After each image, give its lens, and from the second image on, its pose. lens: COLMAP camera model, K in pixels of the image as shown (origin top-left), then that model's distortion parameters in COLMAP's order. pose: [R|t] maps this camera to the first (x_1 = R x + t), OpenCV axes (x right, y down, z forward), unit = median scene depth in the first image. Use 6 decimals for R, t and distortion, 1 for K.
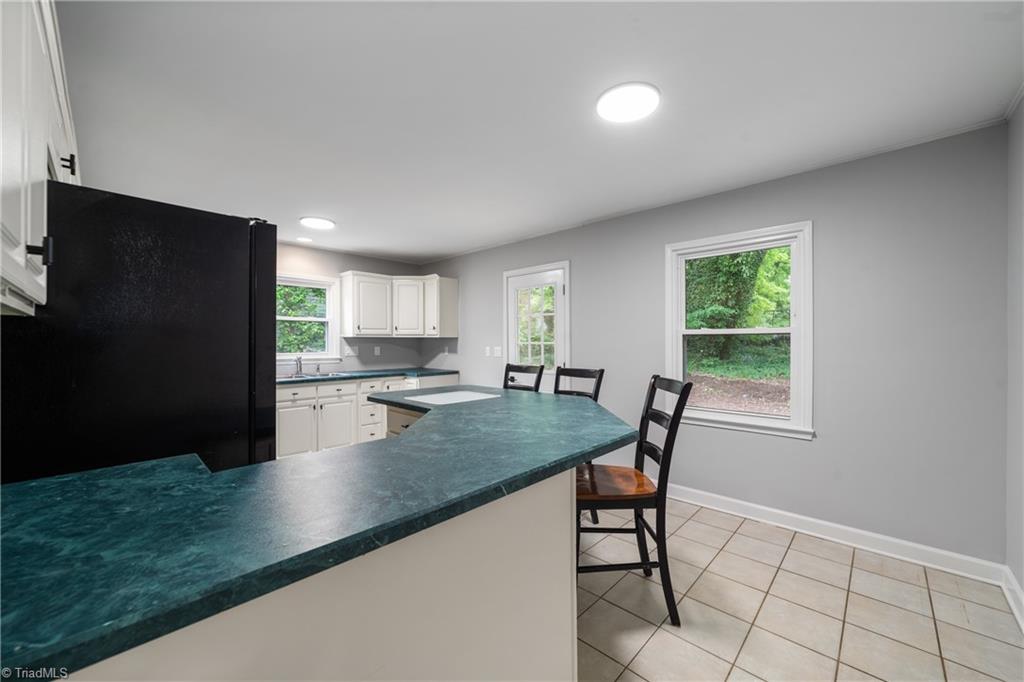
lens RADIAL K [[394.2, 0, 513.1], [0, 394.2, 345.2], [0, 0, 1]] dist [-0.011188, 0.004275]
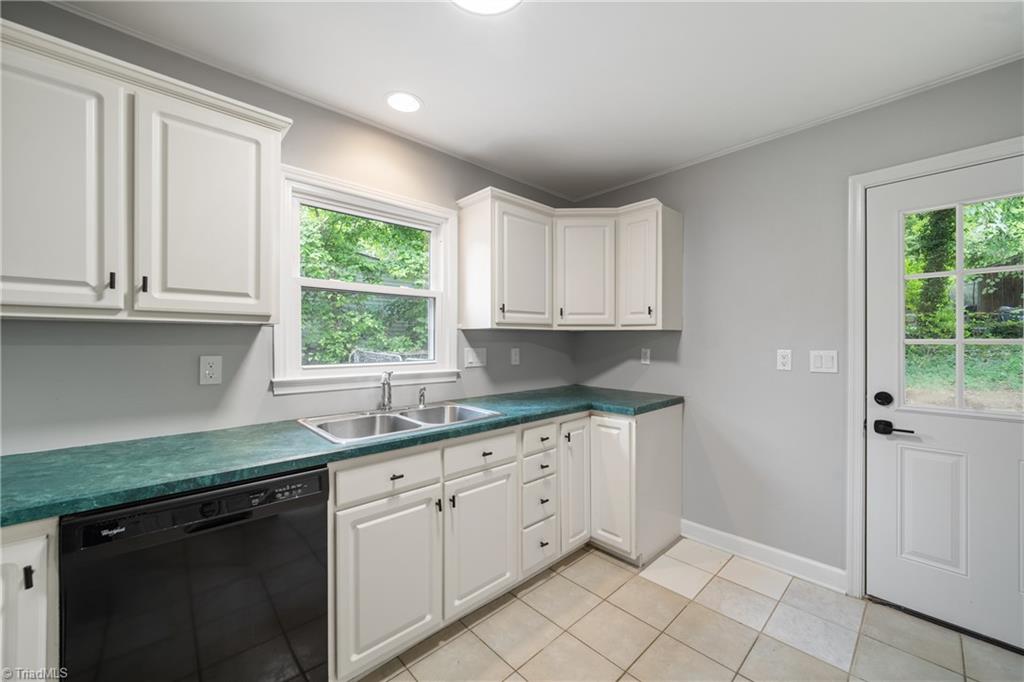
lens RADIAL K [[394.2, 0, 514.8], [0, 394.2, 342.9], [0, 0, 1]] dist [-0.011188, 0.004275]
pose [[0.998294, 0.000758, -0.058382, -0.340122], [-0.000814, 0.999999, -0.000939, -0.003277], [0.058381, 0.000985, 0.998294, 0.511224]]
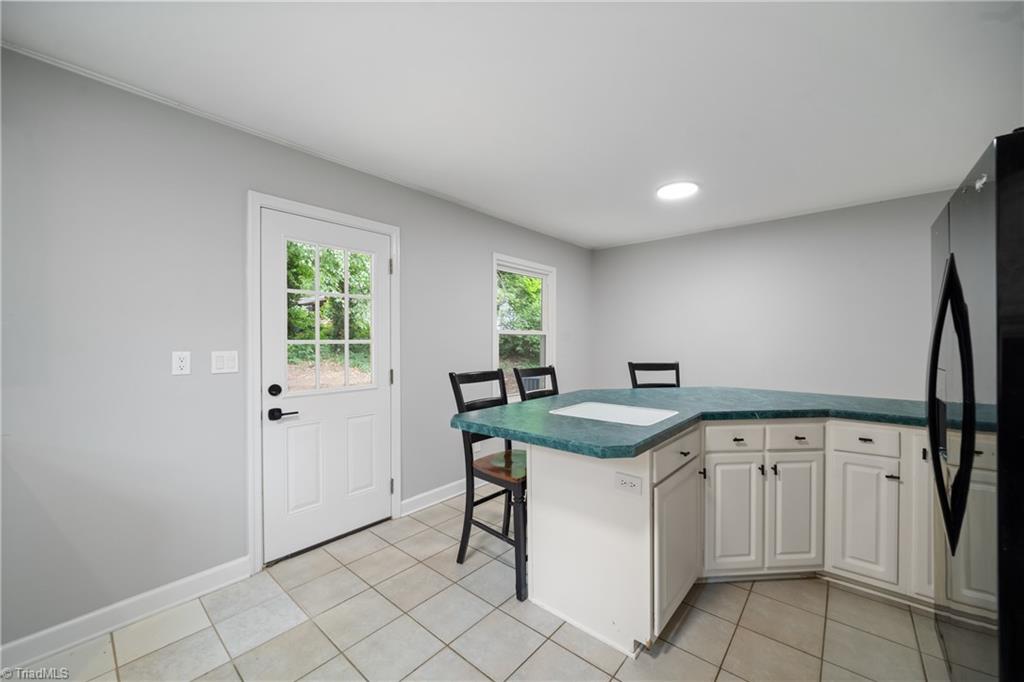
lens RADIAL K [[394.2, 0, 532.4], [0, 394.2, 339.1], [0, 0, 1]] dist [-0.011188, 0.004275]
pose [[-0.069853, 0.000715, 0.997557, -0.478034], [0.002446, 0.999997, -0.000546, -0.007804], [-0.997554, 0.002402, -0.069855, 0.648382]]
